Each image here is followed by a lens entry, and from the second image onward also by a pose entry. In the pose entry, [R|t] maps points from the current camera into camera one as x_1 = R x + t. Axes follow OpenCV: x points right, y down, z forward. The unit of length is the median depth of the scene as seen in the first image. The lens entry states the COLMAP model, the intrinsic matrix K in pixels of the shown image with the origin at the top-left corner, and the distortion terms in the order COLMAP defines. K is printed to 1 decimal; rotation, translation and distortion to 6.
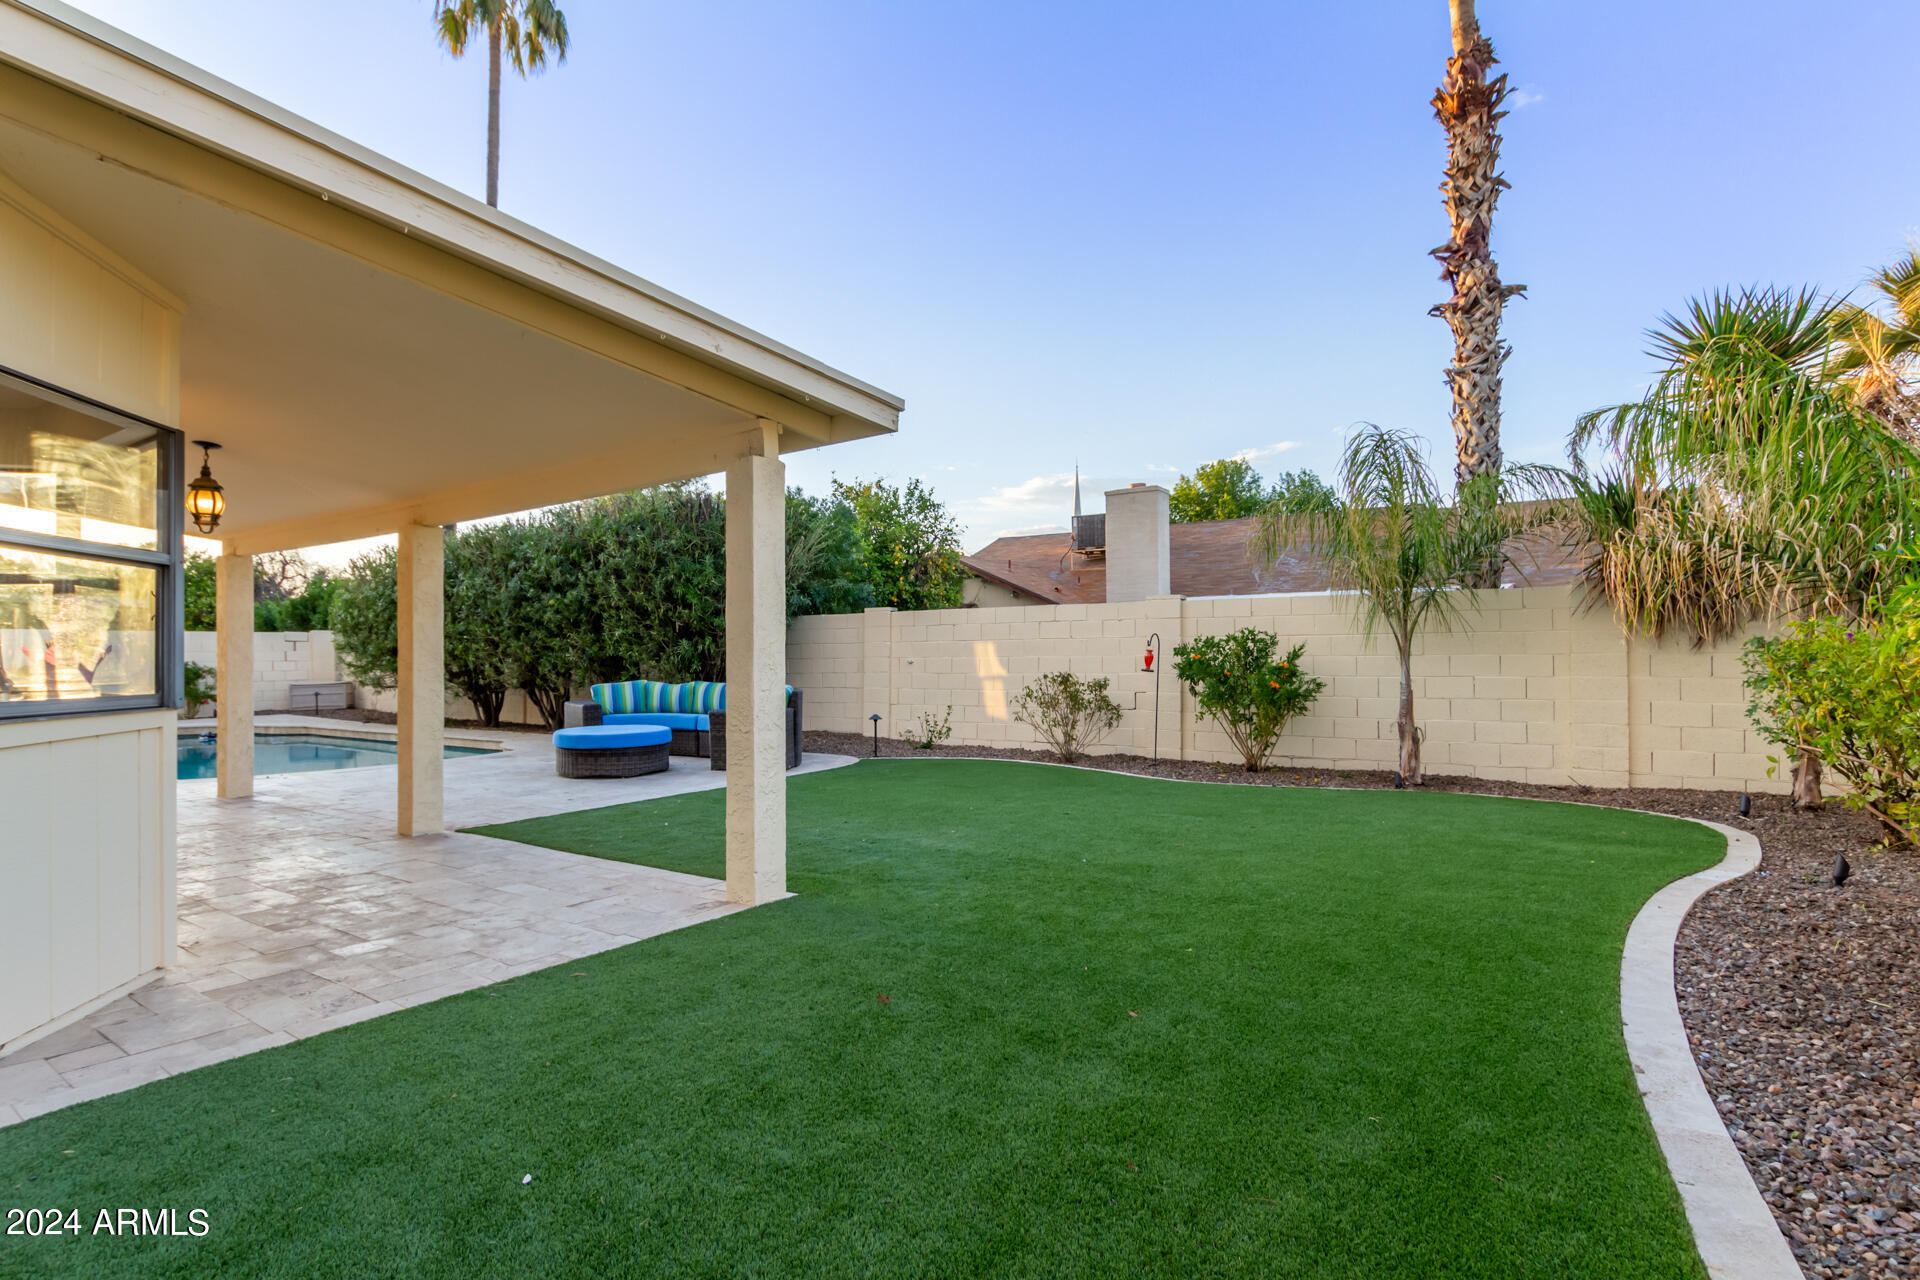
lens RADIAL K [[982.9, 0, 963.8], [0, 982.9, 645.4], [0, 0, 1]] dist [0.012139, -0.000239]
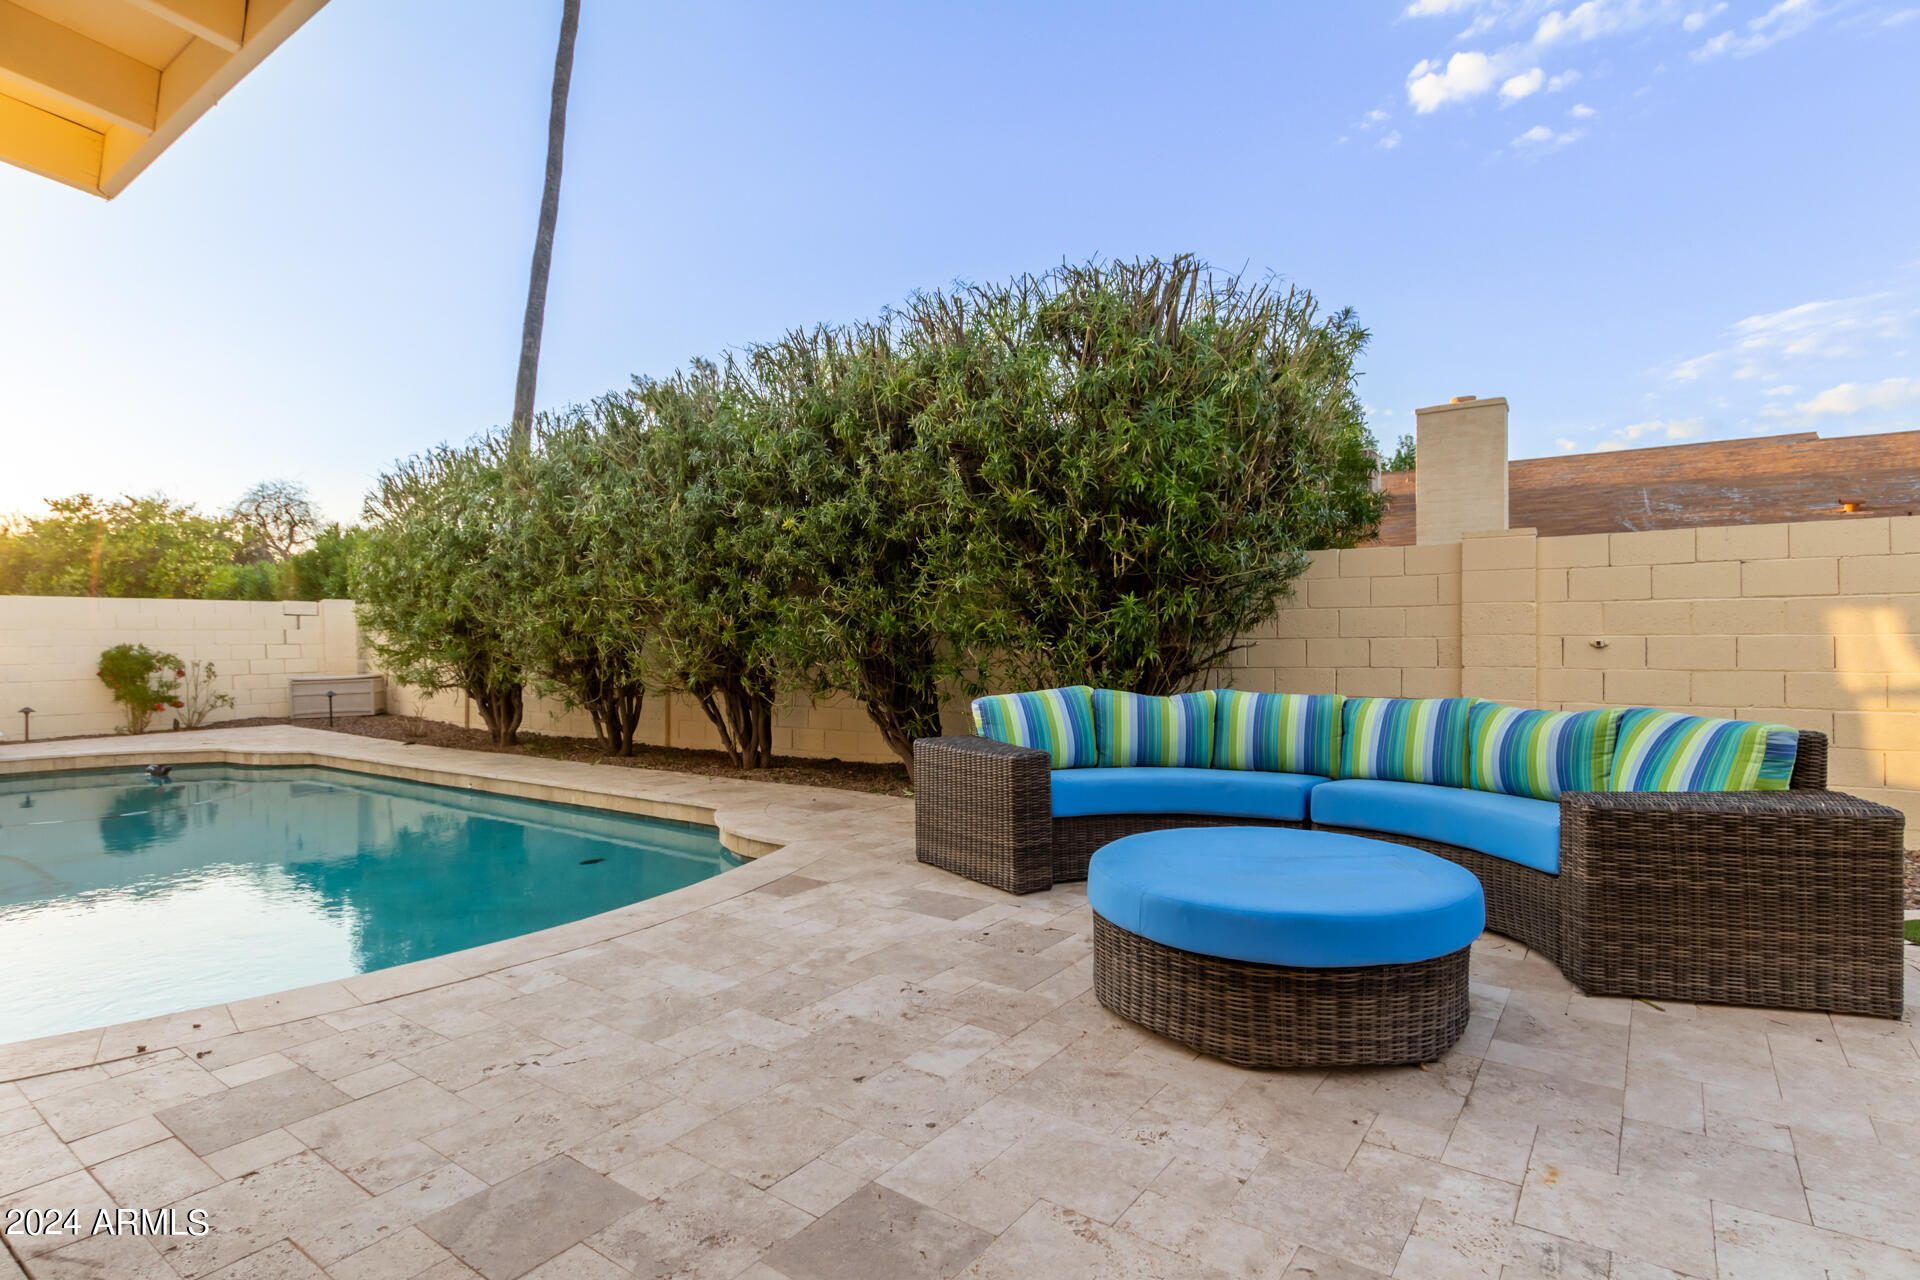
lens RADIAL K [[982.9, 0, 949.1], [0, 982.9, 645.5], [0, 0, 1]] dist [0.012139, -0.000239]
pose [[0.999727, 0.001306, -0.023337, -0.292601], [-0.000989, 0.999907, 0.013567, 0.009532], [0.023352, -0.013540, 0.999636, 0.452818]]
